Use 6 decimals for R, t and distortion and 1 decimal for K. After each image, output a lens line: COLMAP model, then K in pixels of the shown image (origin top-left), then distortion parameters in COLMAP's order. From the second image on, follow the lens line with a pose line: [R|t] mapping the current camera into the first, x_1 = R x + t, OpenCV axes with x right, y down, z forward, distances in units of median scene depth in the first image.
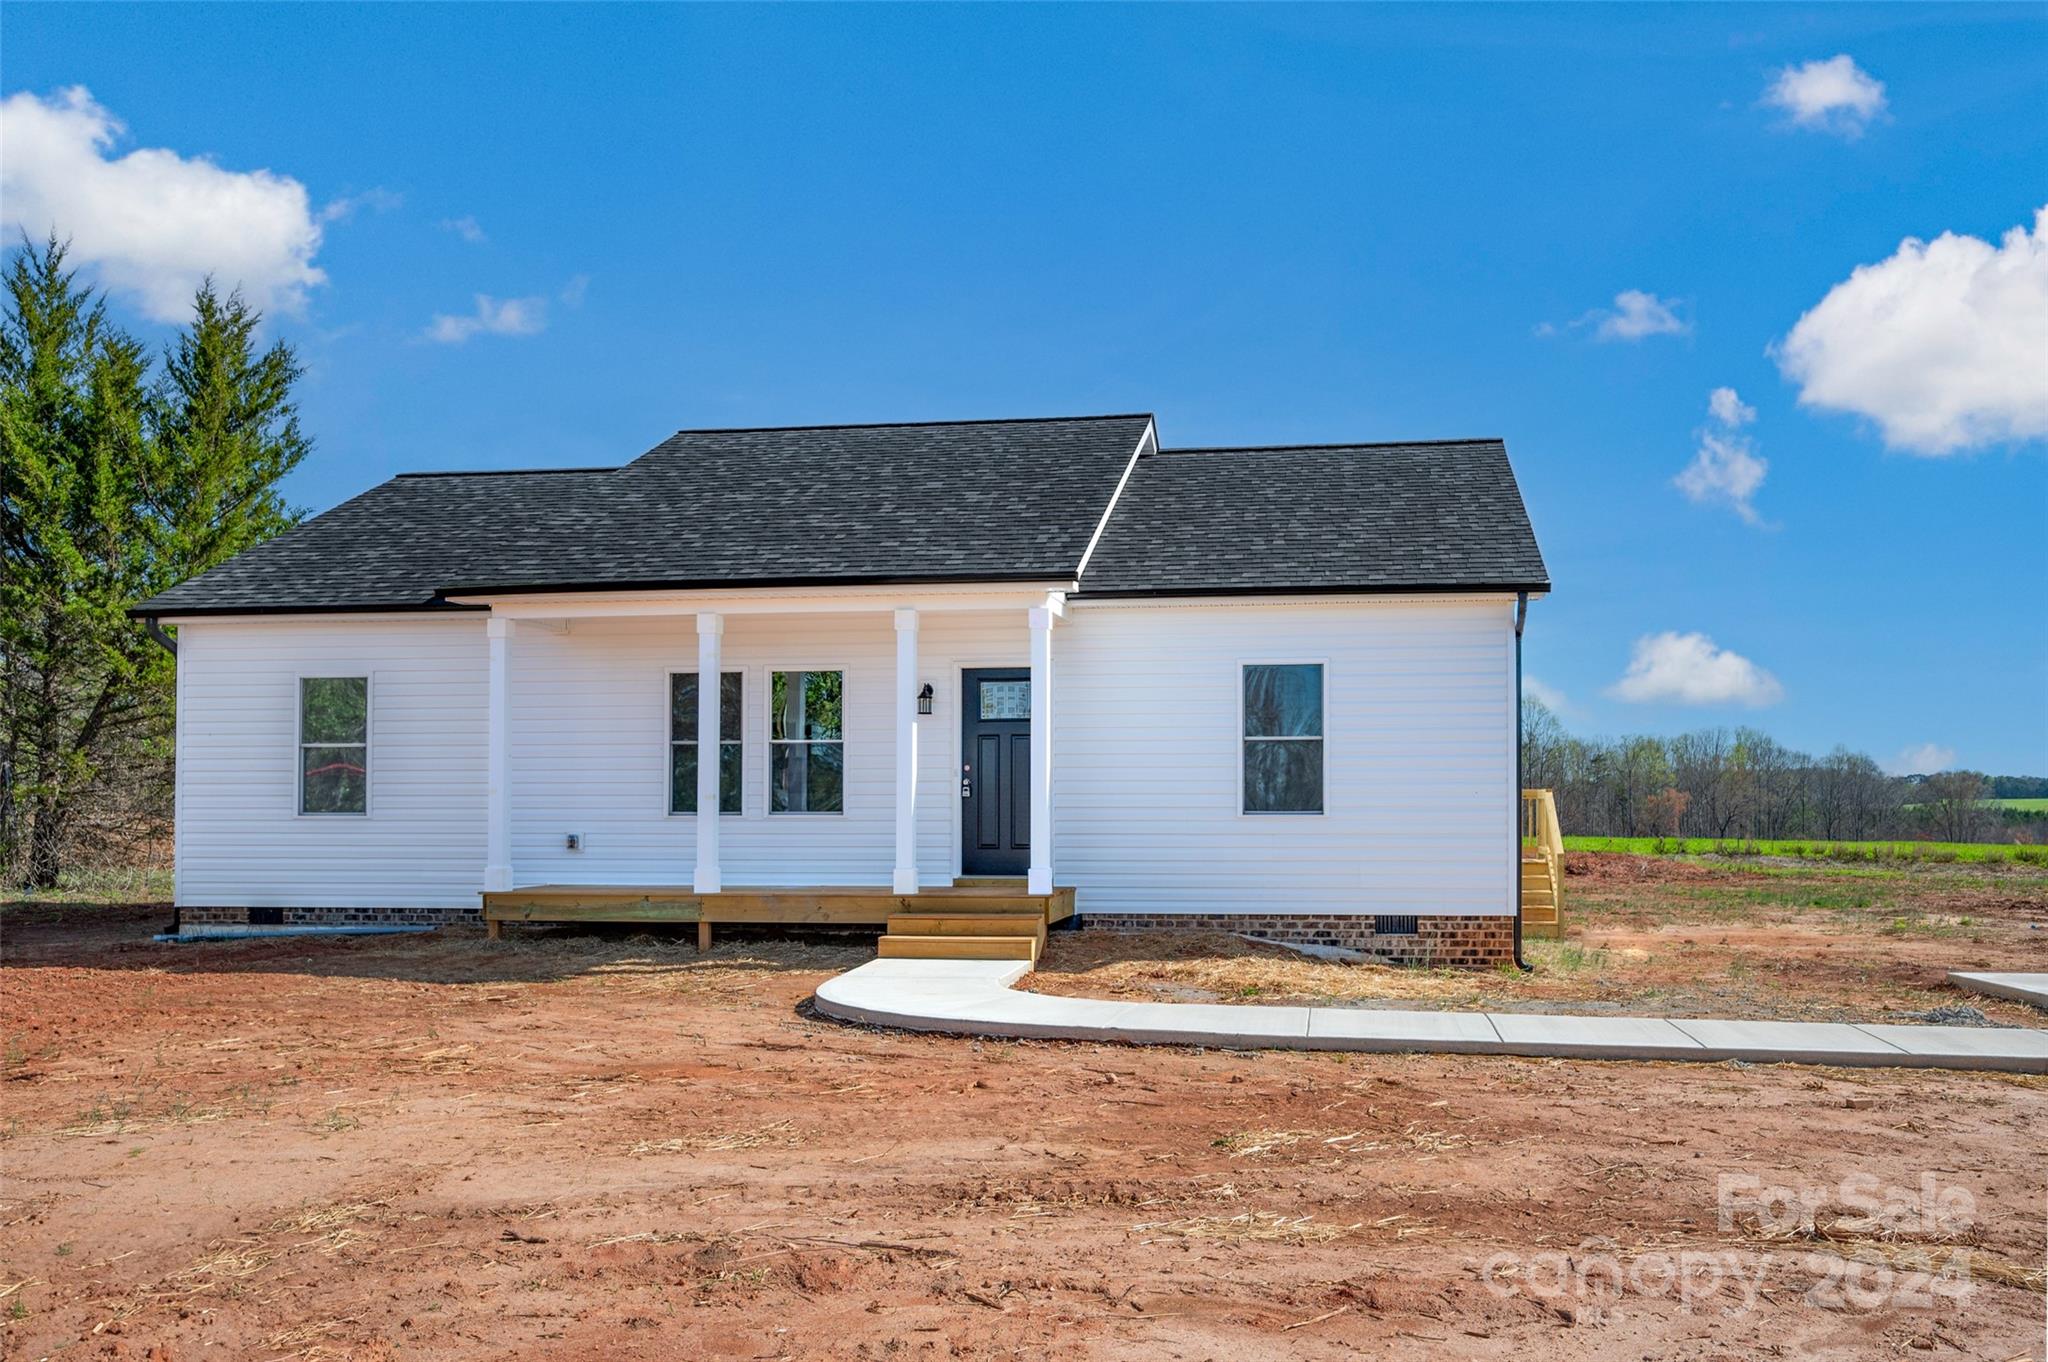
lens RADIAL K [[1481.8, 0, 1024.3], [0, 1481.8, 681.4], [0, 0, 1]] dist [0.034960, 0.003793]
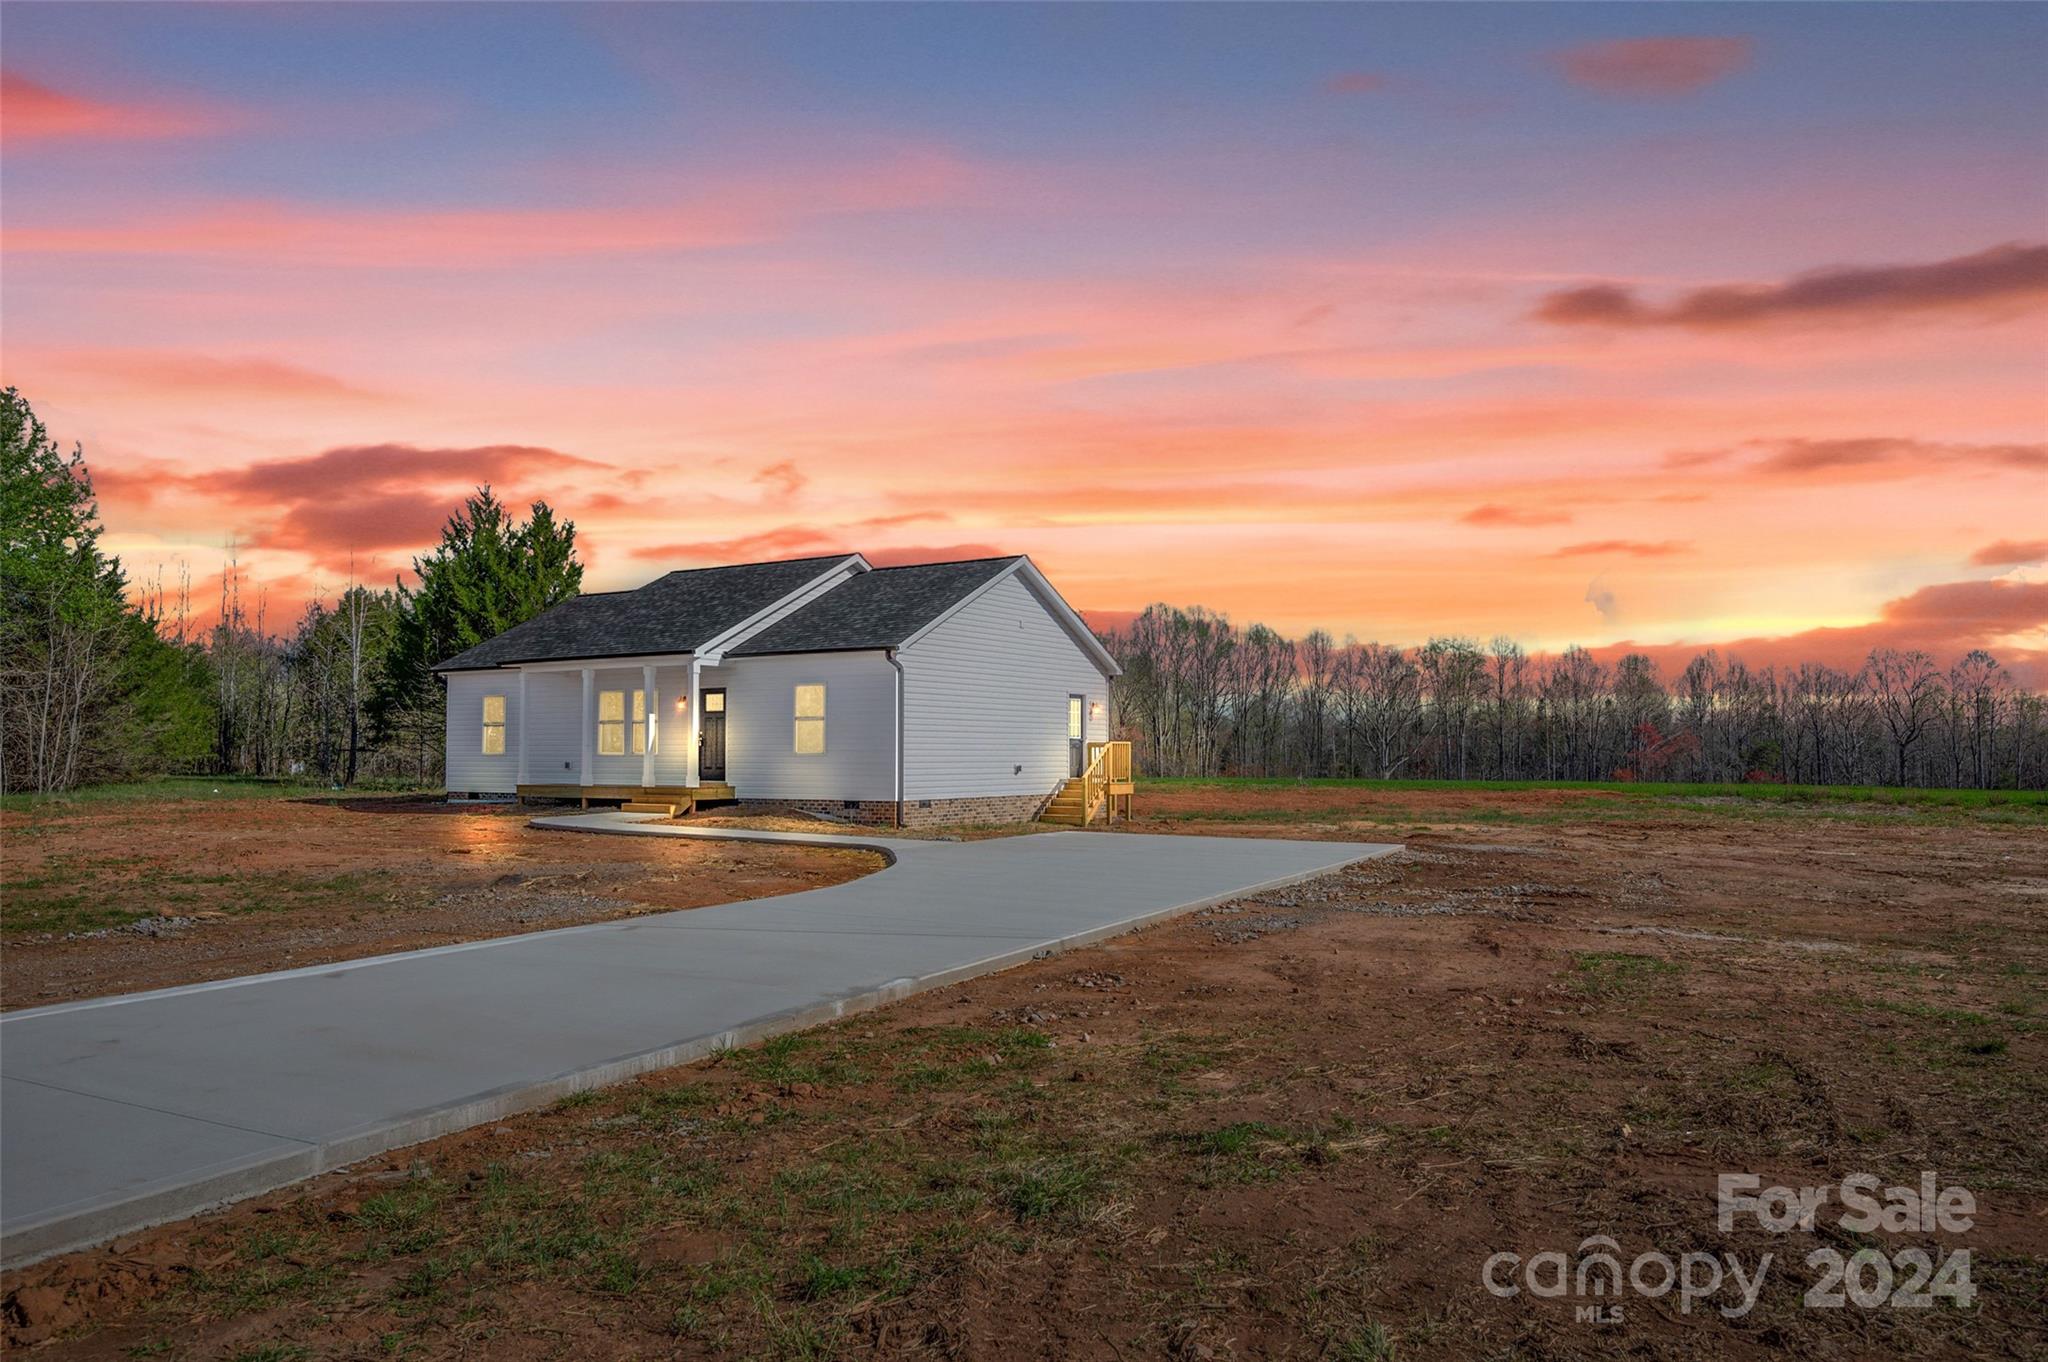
lens RADIAL K [[1323.1, 0, 1025.1], [0, 1323.1, 687.3], [0, 0, 1]] dist [-0.002598, -0.000069]
pose [[0.922000, -0.019765, -0.386684, 0.553455], [0.032754, 0.999098, 0.027031, -0.022436], [0.385801, -0.037588, 0.921816, -0.300277]]
